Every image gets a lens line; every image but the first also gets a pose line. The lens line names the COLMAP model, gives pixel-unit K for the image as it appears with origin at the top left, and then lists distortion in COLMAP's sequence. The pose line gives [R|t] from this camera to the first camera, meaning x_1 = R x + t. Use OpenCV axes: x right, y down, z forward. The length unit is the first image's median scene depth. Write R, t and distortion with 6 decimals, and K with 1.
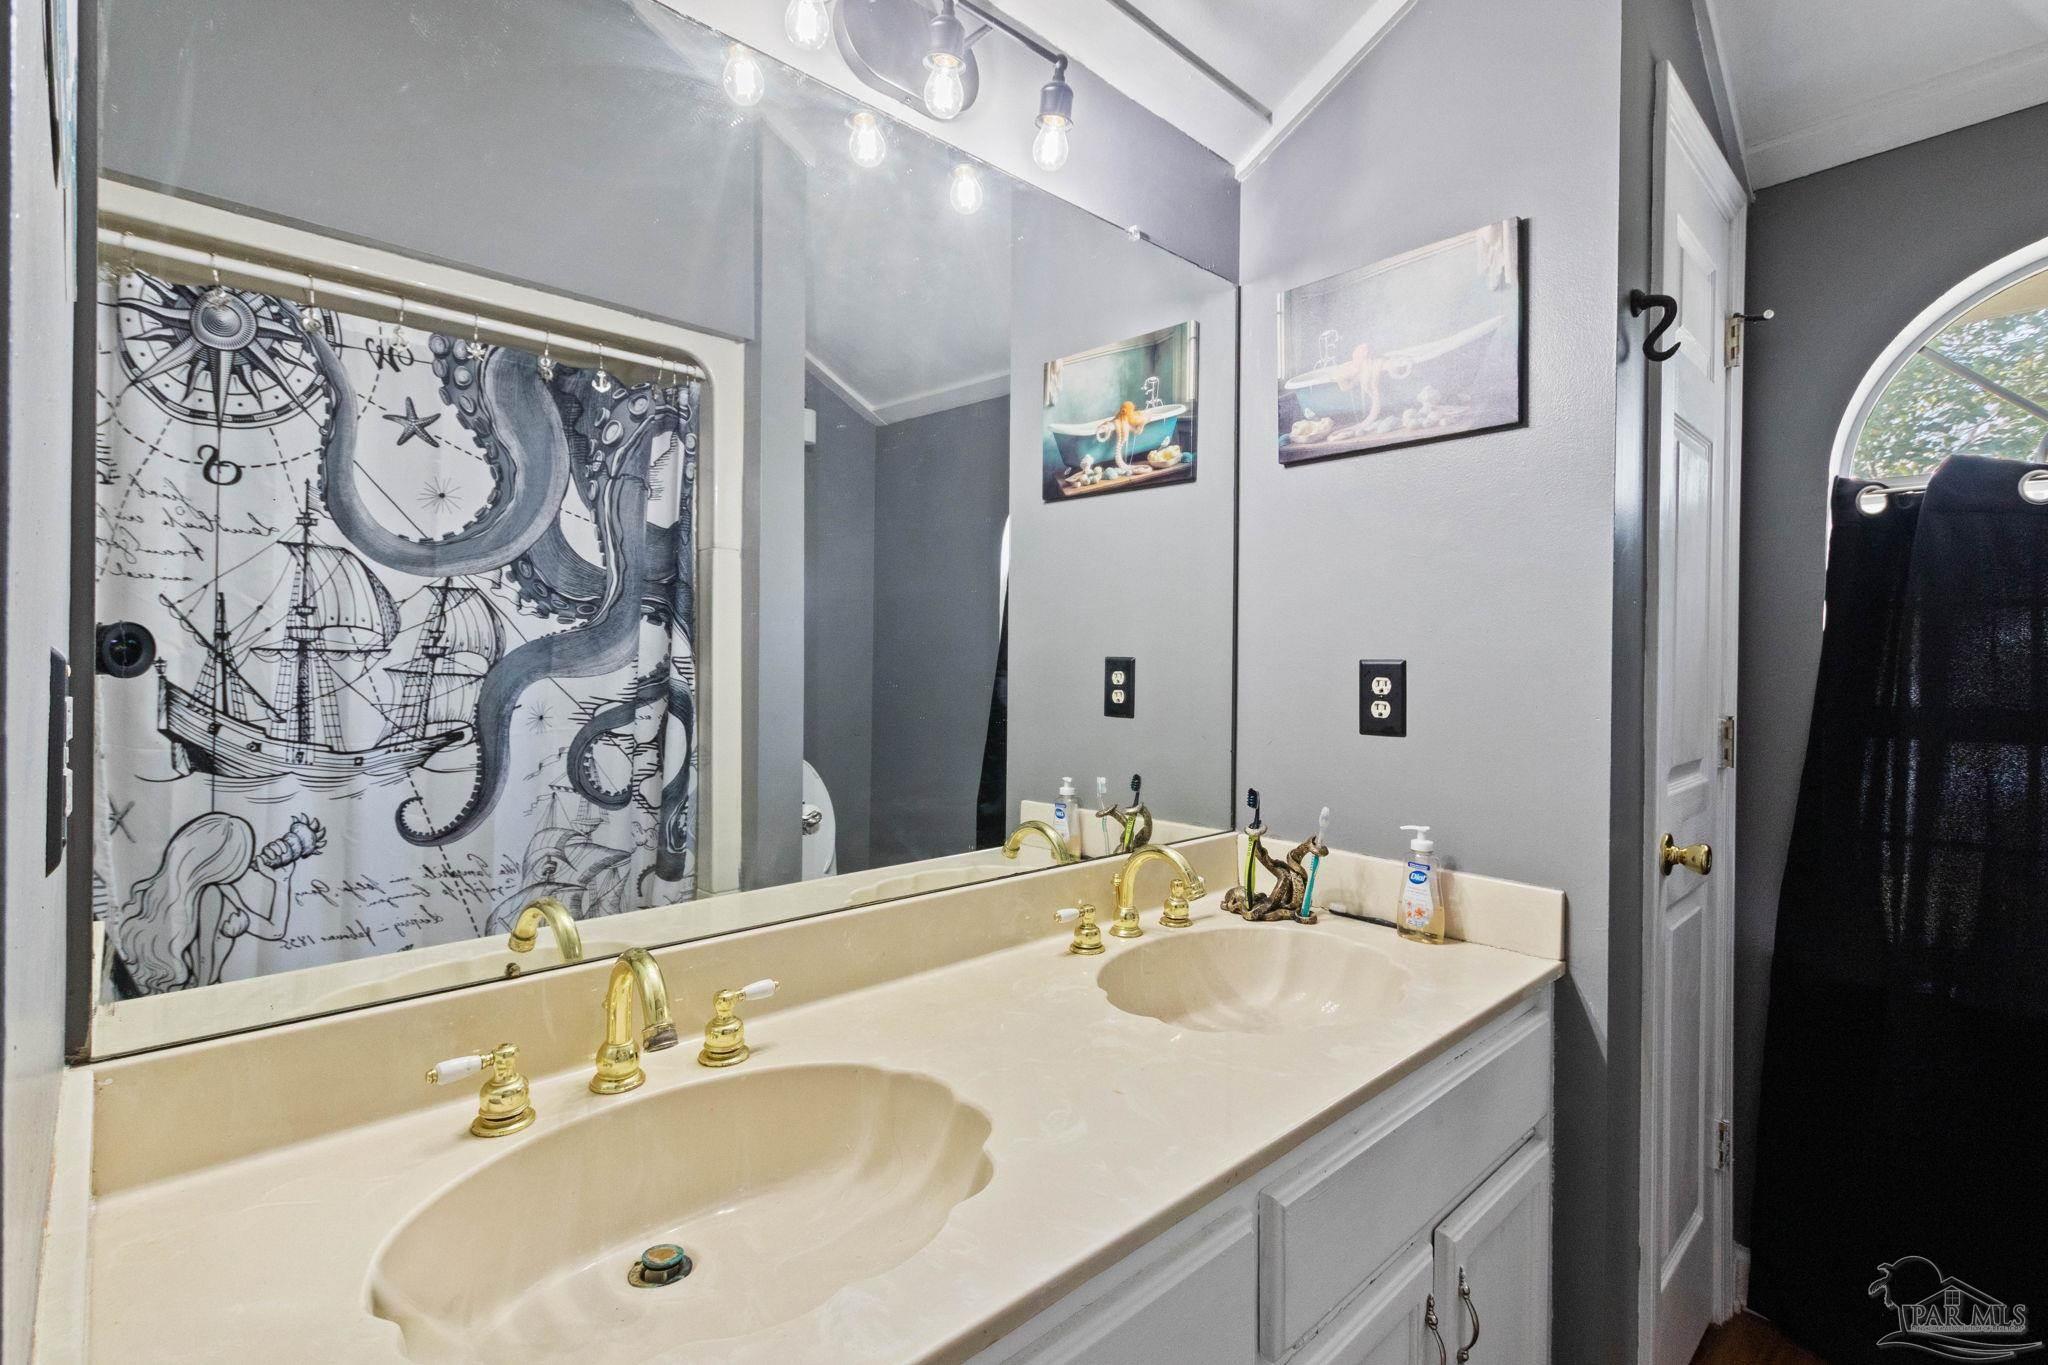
lens RADIAL K [[953.0, 0, 1019.7], [0, 953.0, 658.5], [0, 0, 1]] dist [0.004138, -0.000309]
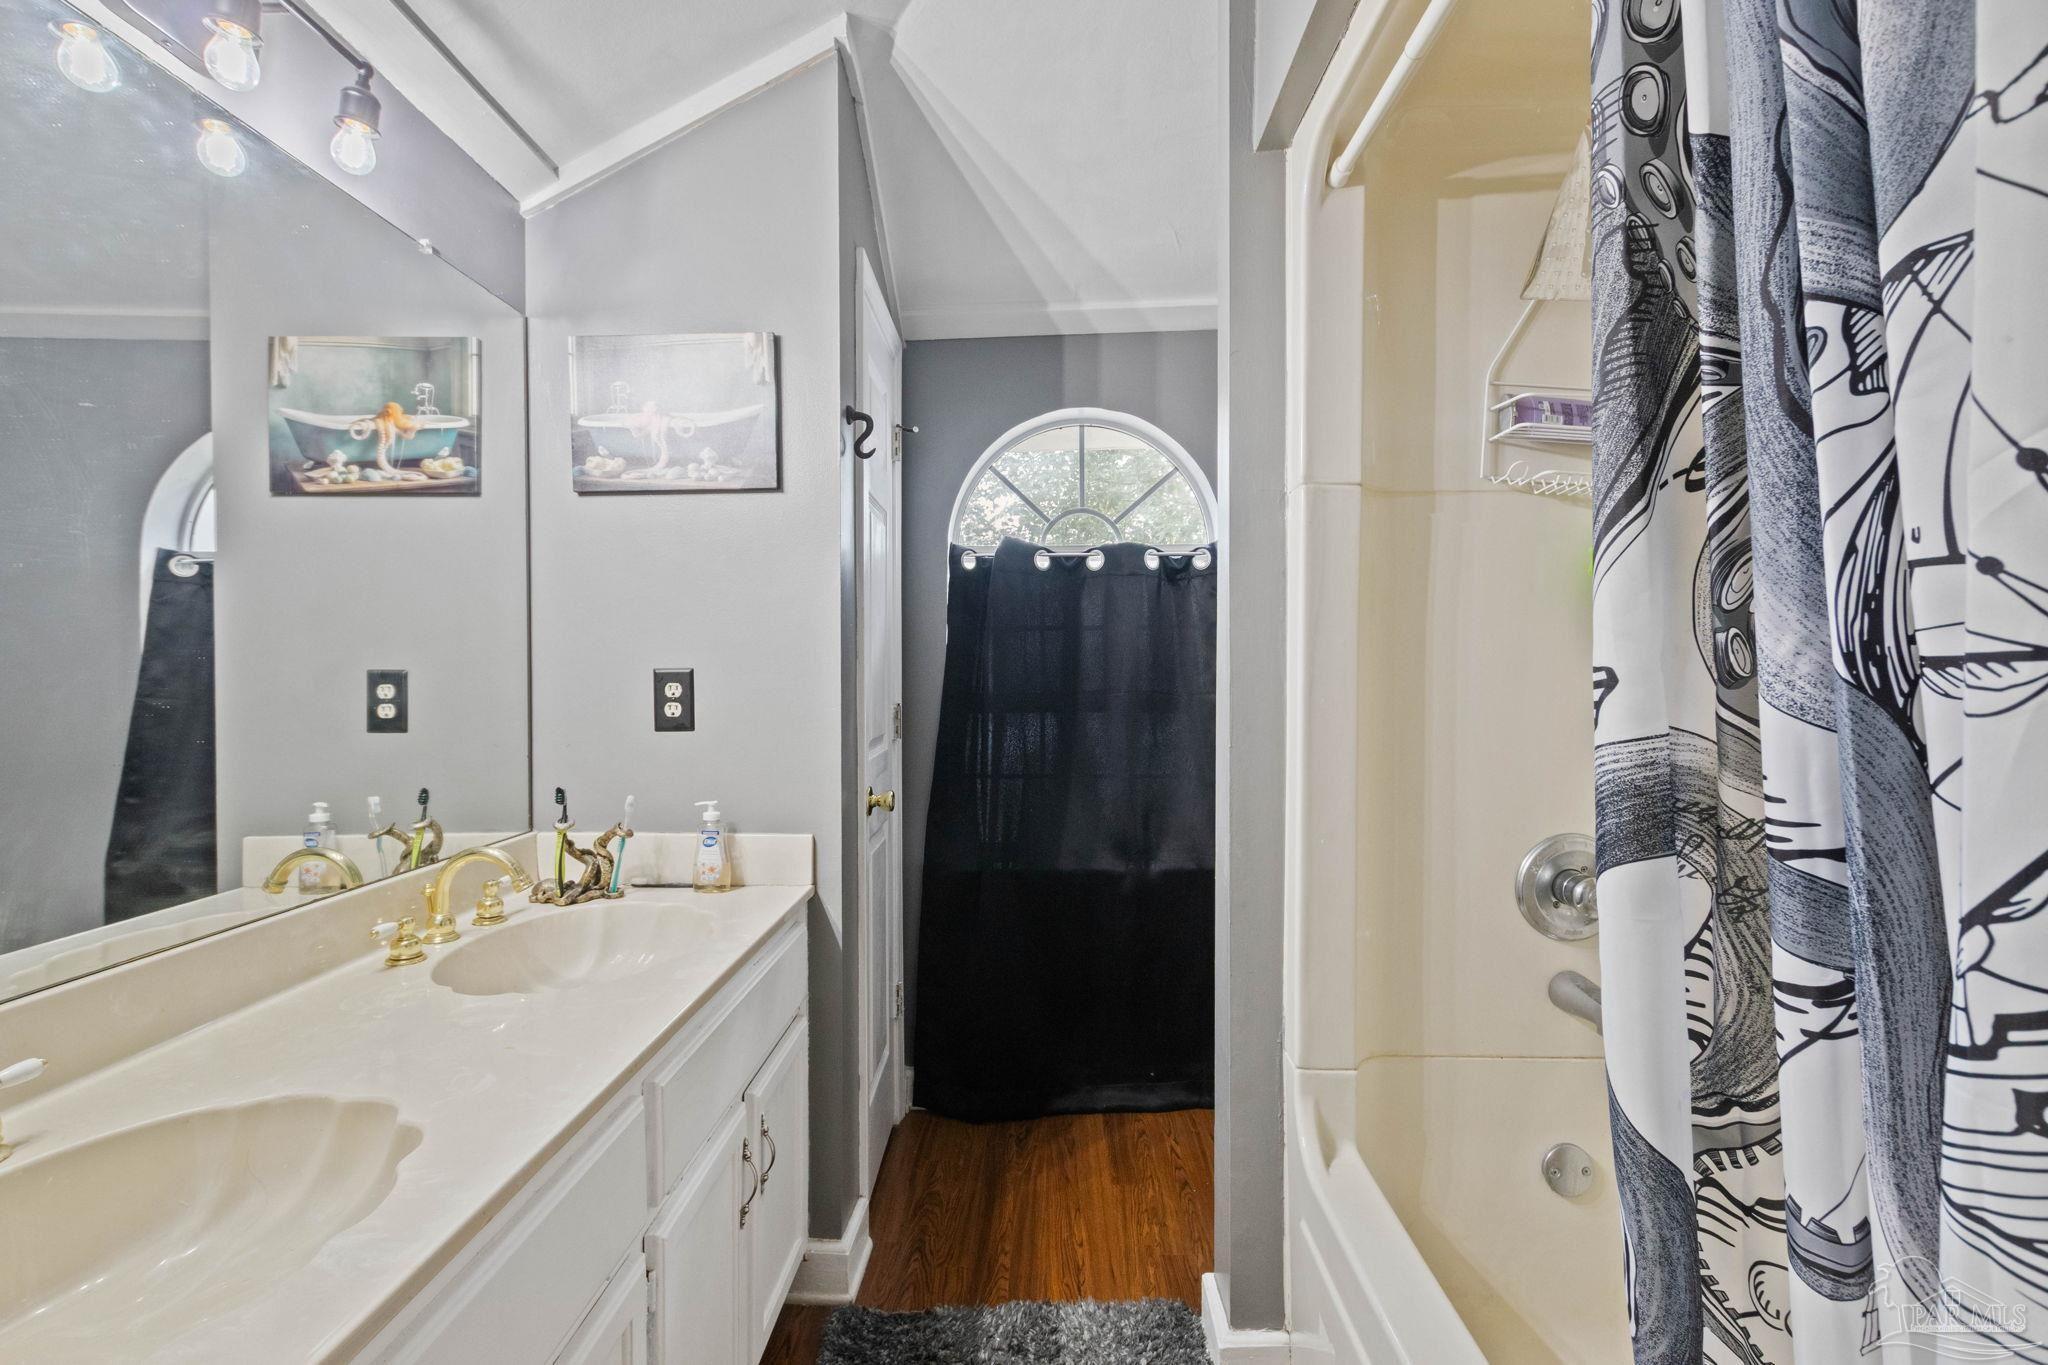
lens RADIAL K [[953.0, 0, 1019.7], [0, 953.0, 658.5], [0, 0, 1]] dist [0.004138, -0.000309]
pose [[0.699387, -0.007904, 0.714699, -0.170239], [0.013693, 0.999903, -0.002342, -0.001972], [-0.714612, 0.011425, 0.699428, -0.149437]]
